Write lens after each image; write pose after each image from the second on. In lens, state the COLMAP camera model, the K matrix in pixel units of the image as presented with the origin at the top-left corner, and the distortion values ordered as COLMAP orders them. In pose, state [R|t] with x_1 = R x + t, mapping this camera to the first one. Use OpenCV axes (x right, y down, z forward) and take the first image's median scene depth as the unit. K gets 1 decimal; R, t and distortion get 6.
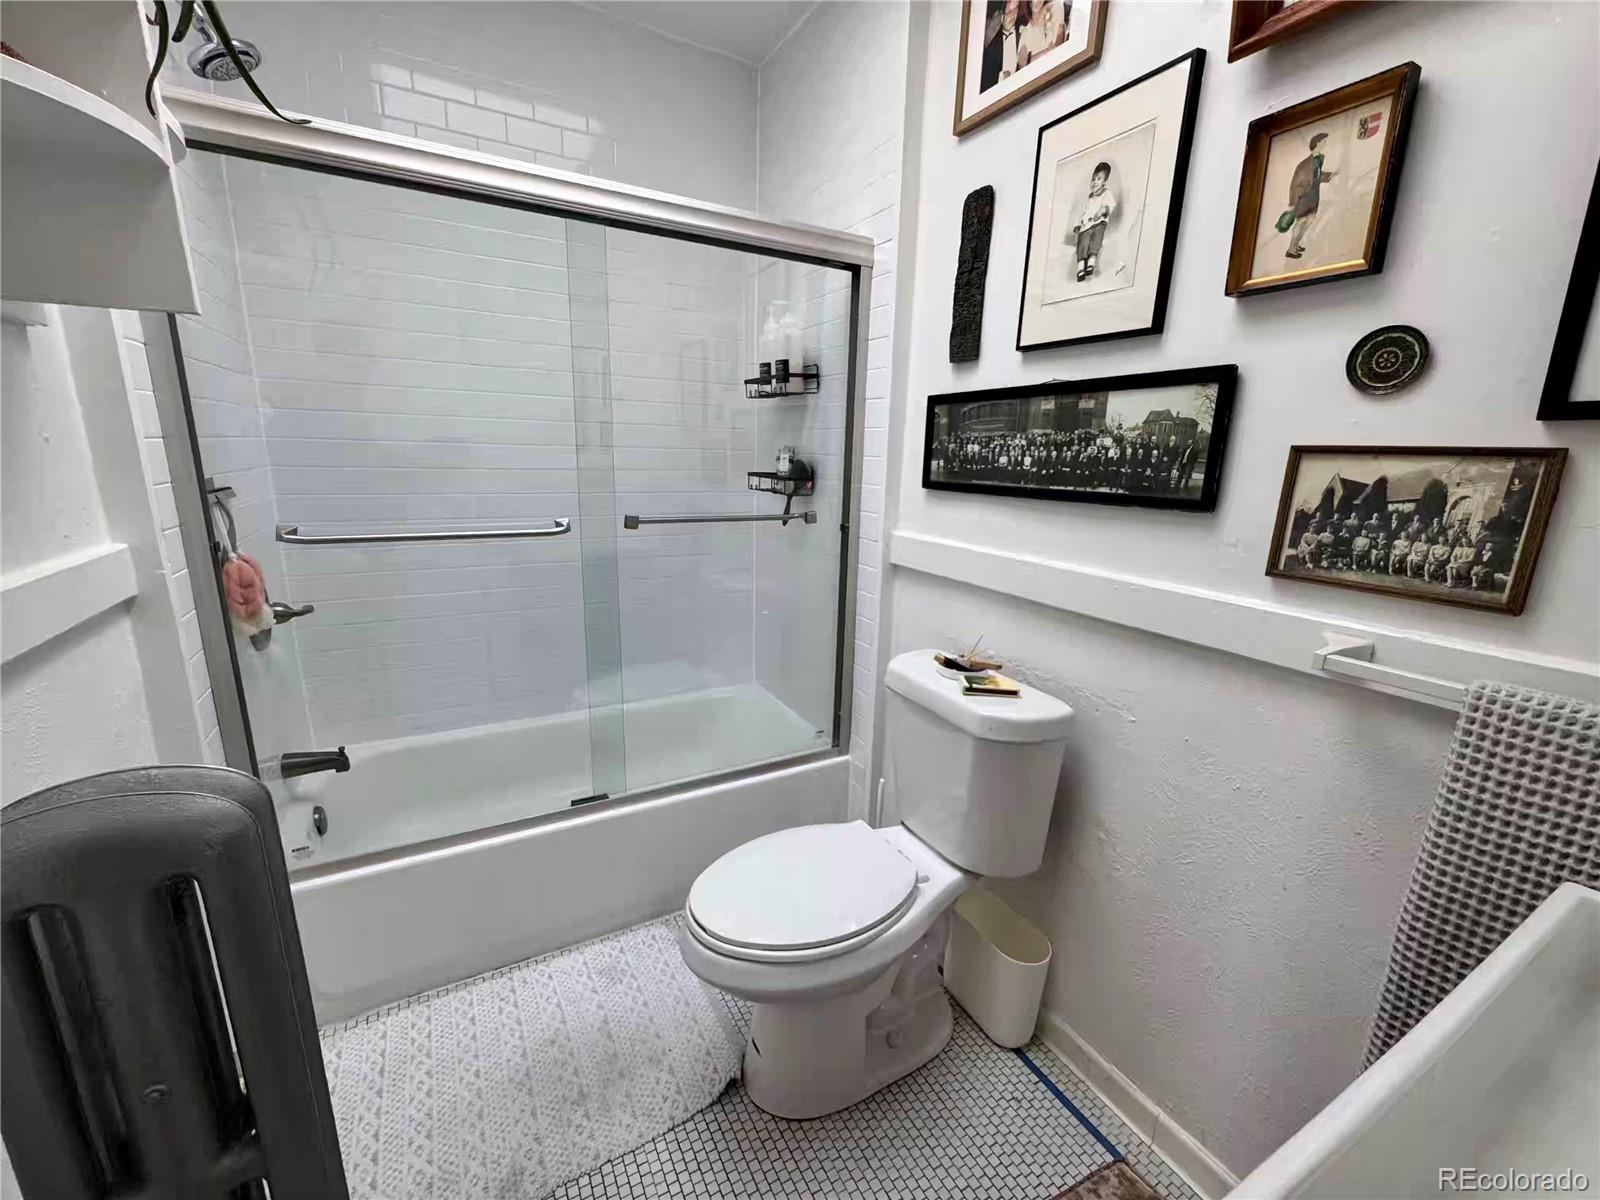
lens RADIAL K [[640.9, 0, 797.2], [0, 640.9, 600.6], [0, 0, 1]] dist [-0.002257, -0.000190]
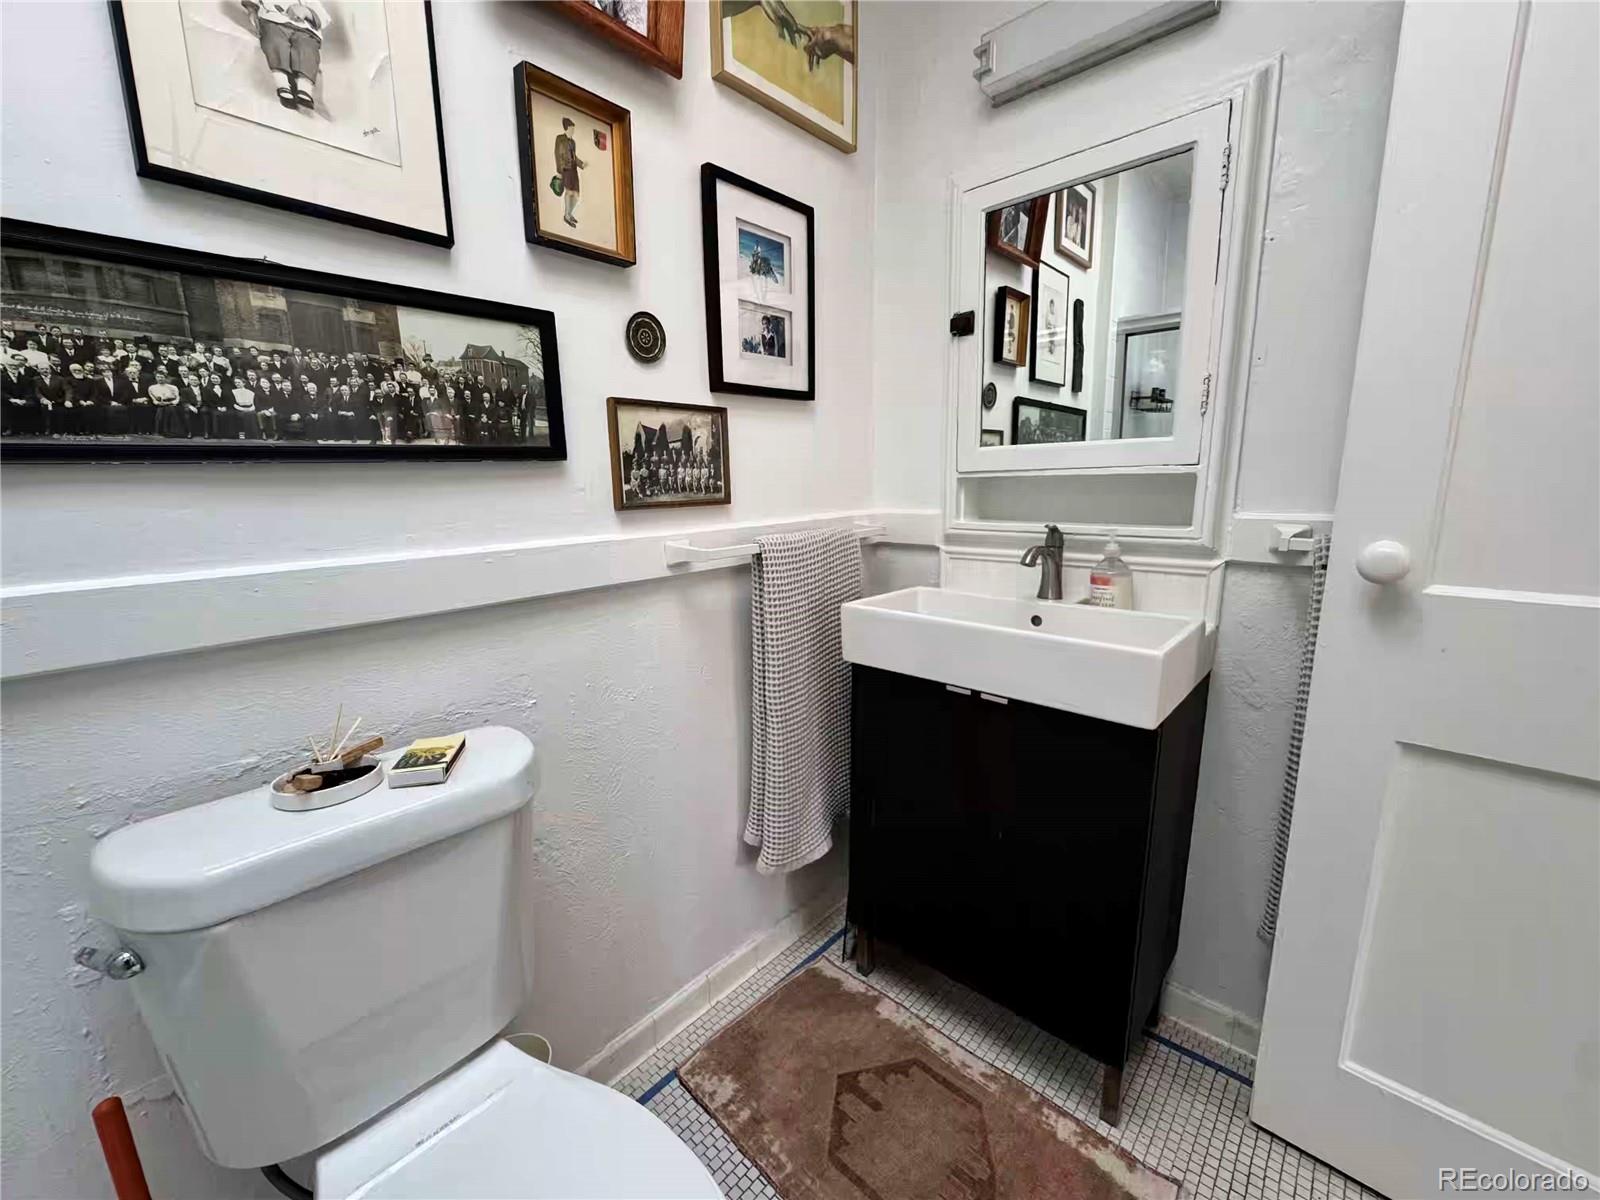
lens RADIAL K [[640.9, 0, 797.2], [0, 640.9, 600.6], [0, 0, 1]] dist [-0.002257, -0.000190]
pose [[-0.322428, -0.196434, 0.925988, -0.440524], [0.227683, 0.933419, 0.277289, -0.122837], [-0.918804, 0.300237, -0.256235, 0.956145]]
